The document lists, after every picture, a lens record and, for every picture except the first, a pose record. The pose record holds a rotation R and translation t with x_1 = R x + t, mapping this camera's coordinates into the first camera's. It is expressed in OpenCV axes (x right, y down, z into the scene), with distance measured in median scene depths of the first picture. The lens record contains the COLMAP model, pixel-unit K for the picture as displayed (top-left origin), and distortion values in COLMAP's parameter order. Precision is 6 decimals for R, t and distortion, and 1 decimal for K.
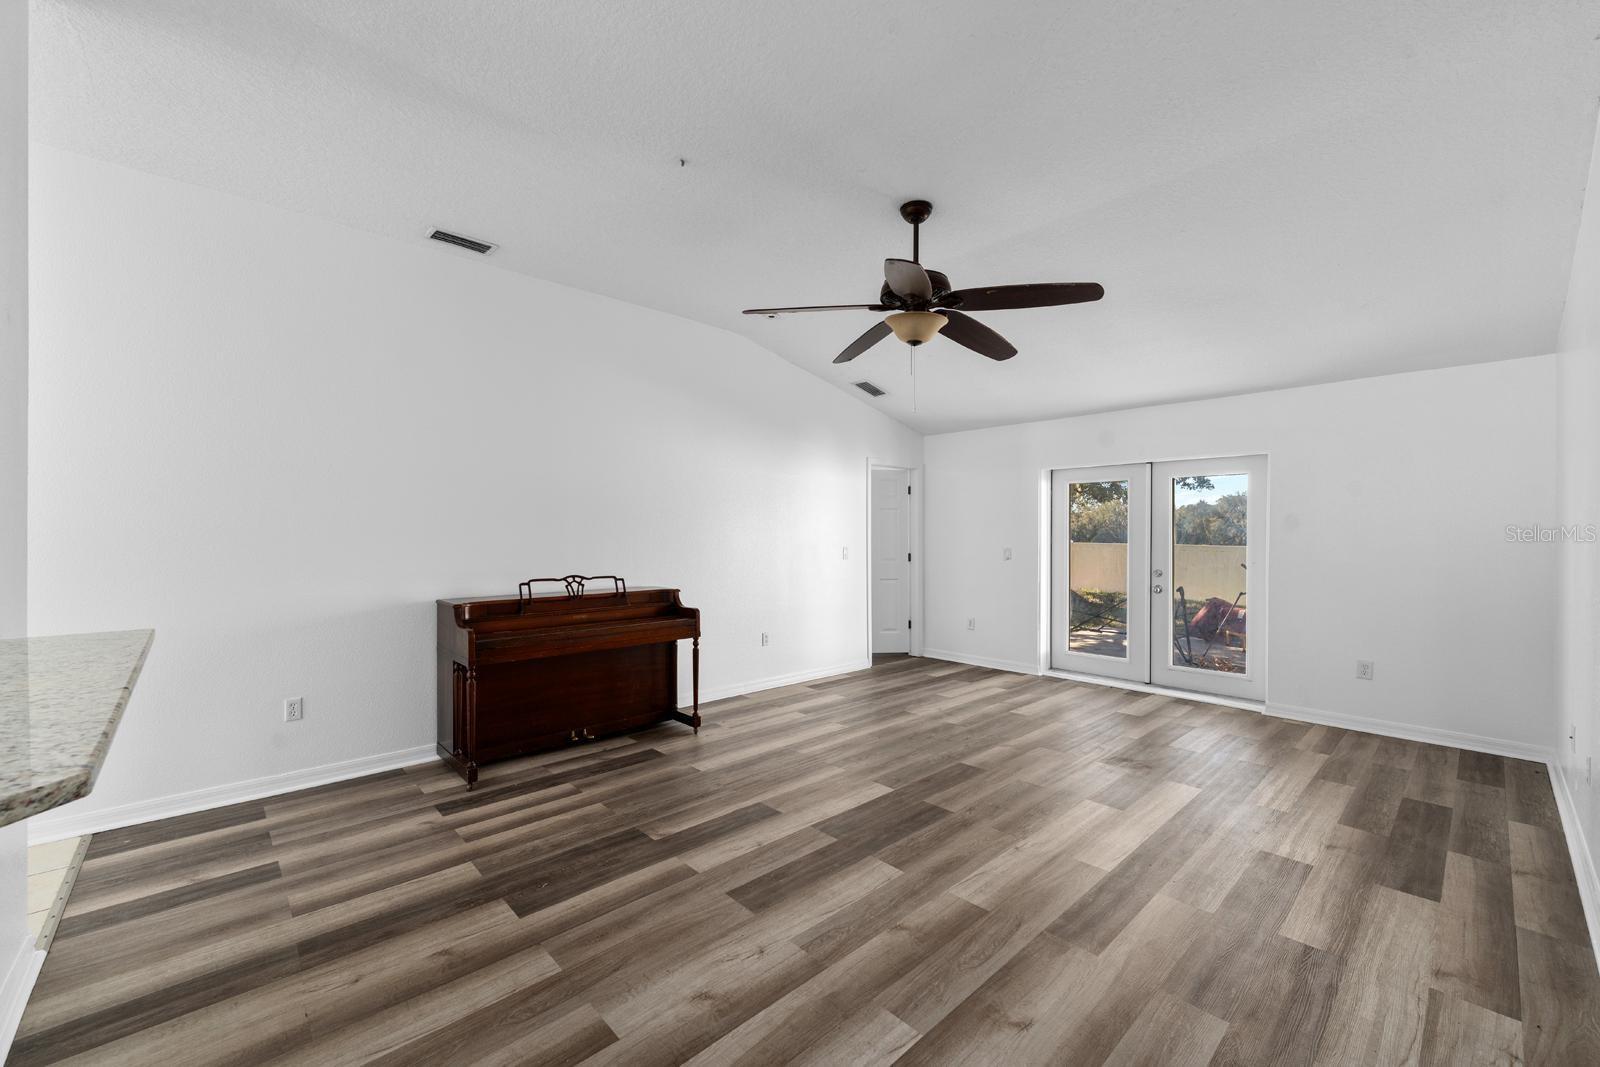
lens RADIAL K [[646.3, 0, 799.8], [0, 646.3, 531.7], [0, 0, 1]] dist [0.001289, -0.000002]
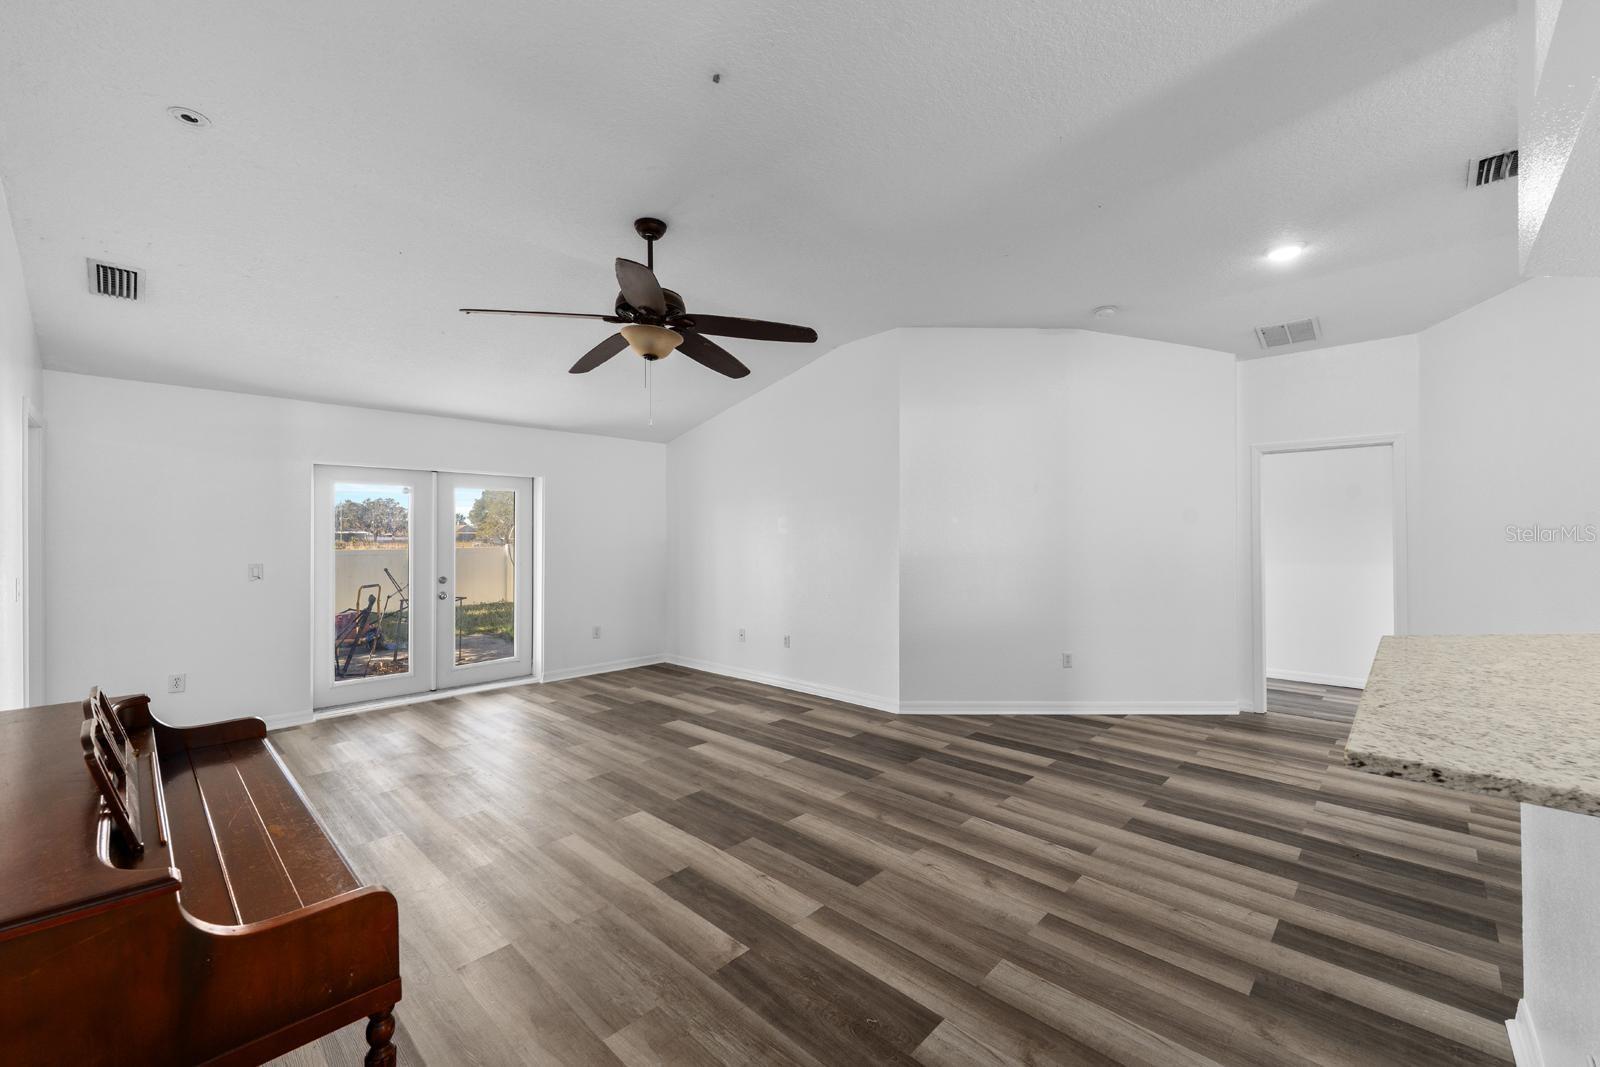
lens RADIAL K [[646.3, 0, 799.7], [0, 646.3, 531.8], [0, 0, 1]] dist [0.001289, -0.000002]
pose [[-0.054479, -0.000749, 0.998515, -1.064133], [0.004331, 0.999990, 0.000986, -0.024384], [-0.998506, 0.004378, -0.054475, 1.043929]]
